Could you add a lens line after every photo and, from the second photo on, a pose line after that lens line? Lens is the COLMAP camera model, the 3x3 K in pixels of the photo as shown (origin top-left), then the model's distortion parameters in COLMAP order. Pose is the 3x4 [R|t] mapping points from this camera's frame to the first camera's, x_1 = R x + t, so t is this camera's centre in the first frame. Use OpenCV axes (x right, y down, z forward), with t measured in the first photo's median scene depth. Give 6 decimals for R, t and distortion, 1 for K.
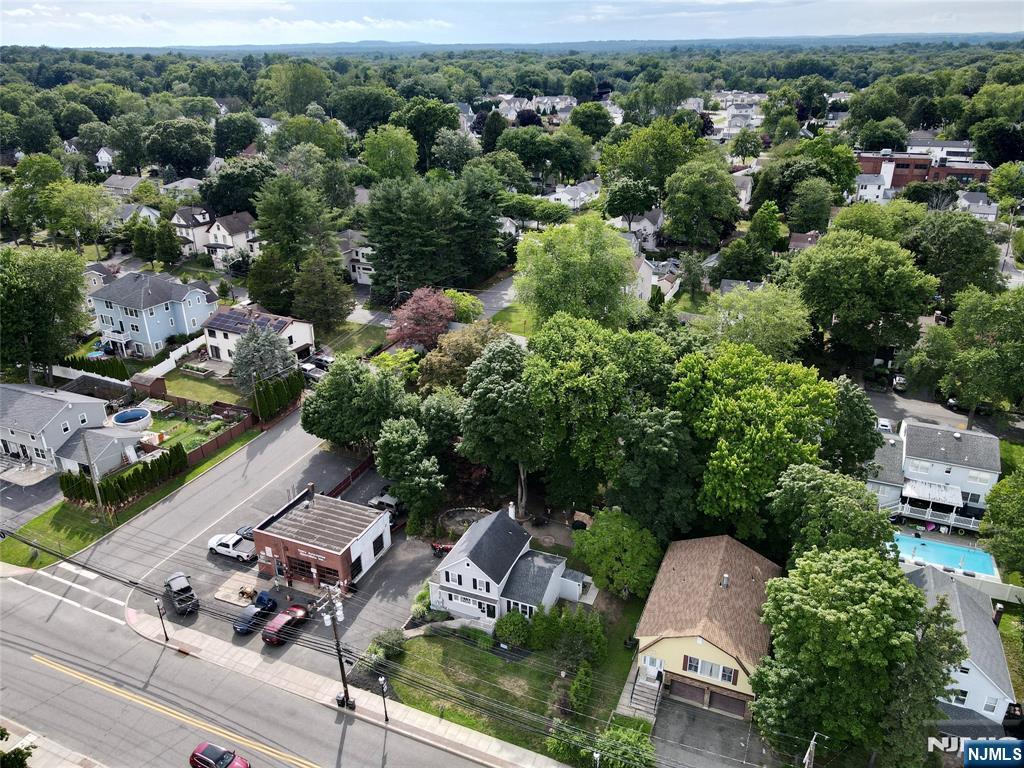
lens RADIAL K [[740.8, 0, 512.0], [0, 740.8, 384.0], [0, 0, 1]] dist [-0.004128, 0.031804]
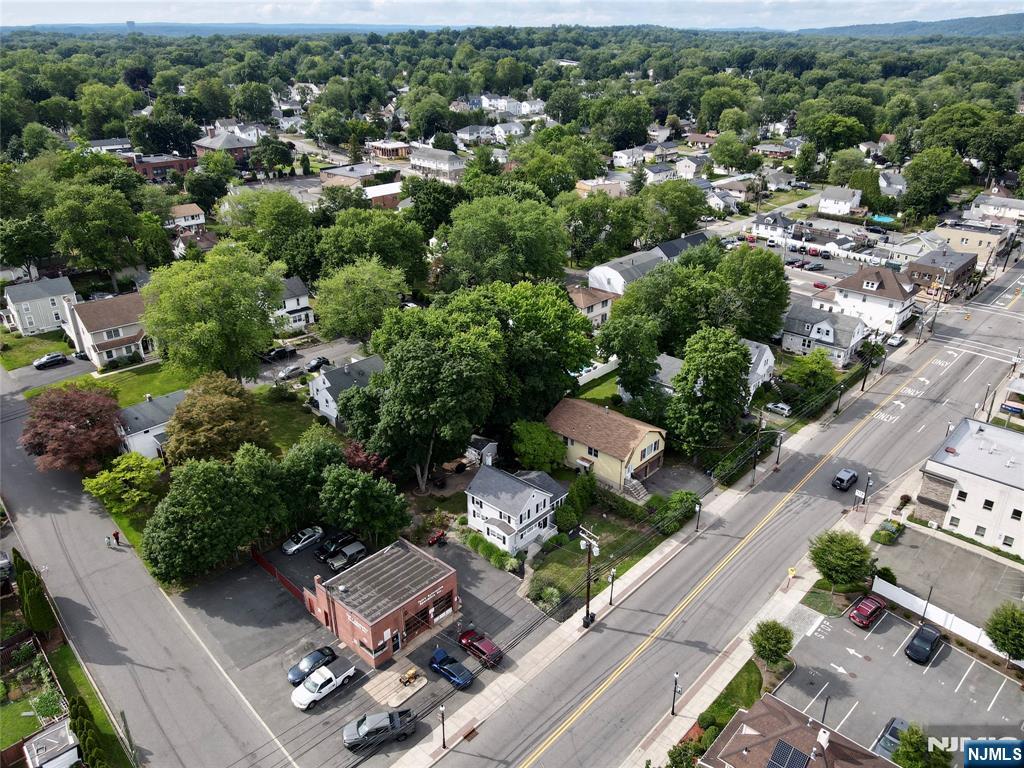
lens RADIAL K [[744.6, 0, 512.0], [0, 744.6, 384.0], [0, 0, 1]] dist [0.008848, 0.008043]
pose [[0.336593, -0.390414, 0.856903, -0.922993], [0.384017, 0.887802, 0.253649, -0.219714], [-0.859788, 0.243689, 0.448754, 0.366200]]
